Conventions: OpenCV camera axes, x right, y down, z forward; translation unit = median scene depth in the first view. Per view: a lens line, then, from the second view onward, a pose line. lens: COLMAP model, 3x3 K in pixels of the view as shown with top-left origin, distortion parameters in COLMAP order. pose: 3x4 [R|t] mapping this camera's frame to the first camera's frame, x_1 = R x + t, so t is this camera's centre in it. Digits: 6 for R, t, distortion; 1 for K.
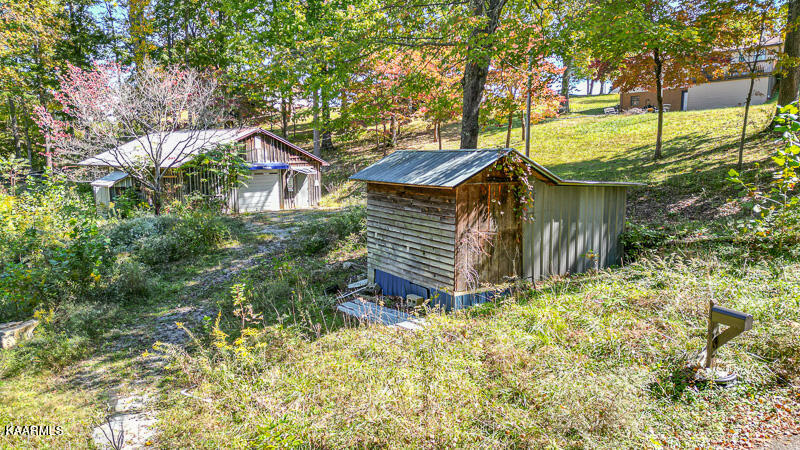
lens RADIAL K [[557.4, 0, 400.7], [0, 557.4, 226.6], [0, 0, 1]] dist [0.044544, -0.010131]
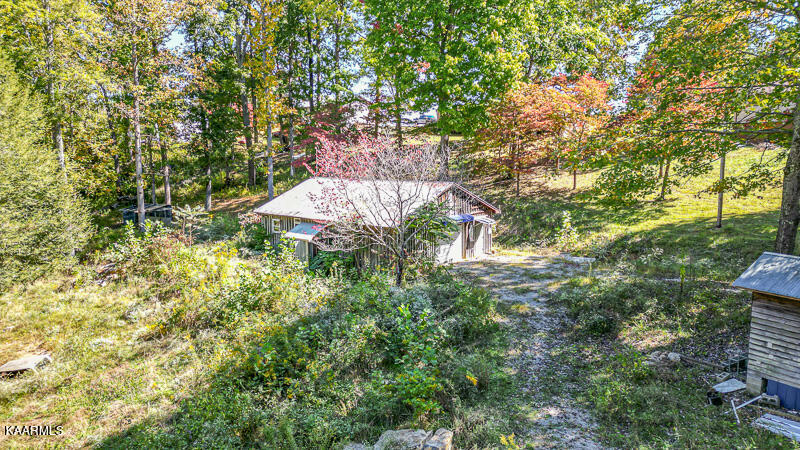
lens RADIAL K [[557.4, 0, 403.3], [0, 557.4, 228.3], [0, 0, 1]] dist [0.044544, -0.010131]
pose [[0.999970, -0.000701, -0.007701, -0.313163], [0.000705, 1.000000, 0.000565, -0.088016], [0.007700, -0.000570, 0.999970, -0.007856]]
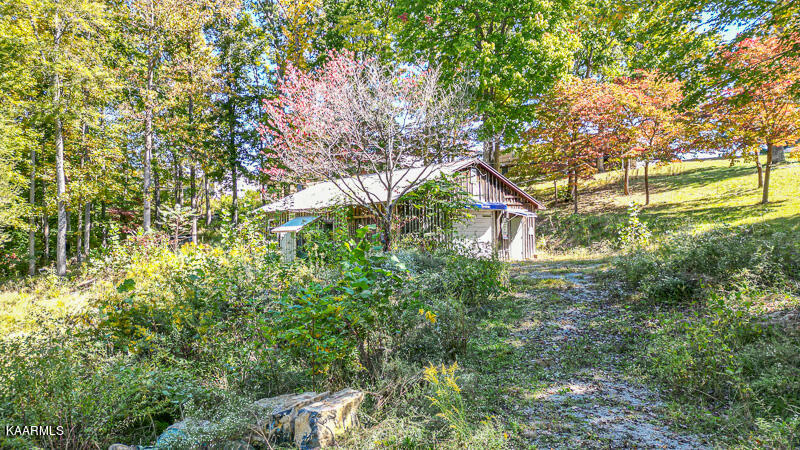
lens RADIAL K [[557.4, 0, 403.0], [0, 557.4, 229.5], [0, 0, 1]] dist [0.044544, -0.010131]
pose [[0.989791, -0.007396, -0.142335, -0.228091], [-0.013776, 0.989012, -0.147190, 0.041040], [0.141859, 0.147648, 0.978814, 0.207456]]
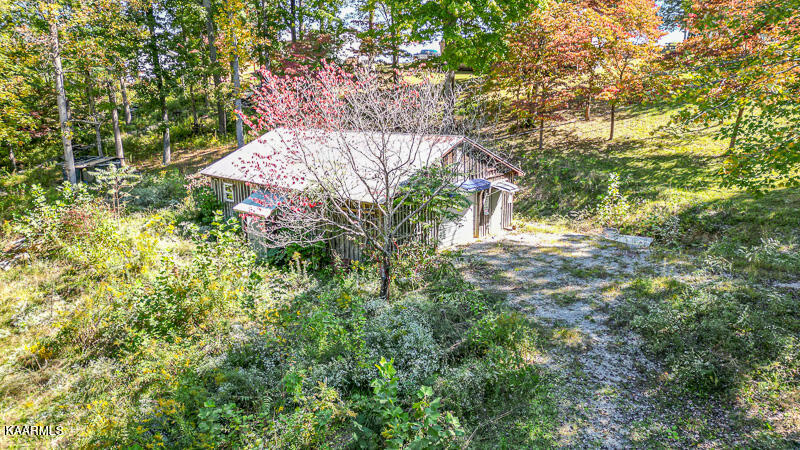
lens RADIAL K [[557.4, 0, 403.2], [0, 557.4, 231.2], [0, 0, 1]] dist [0.044544, -0.010131]
pose [[0.999934, -0.000530, -0.011459, -0.301769], [0.001754, 0.994254, 0.107030, -0.122668], [0.011336, -0.107043, 0.994190, 0.245359]]
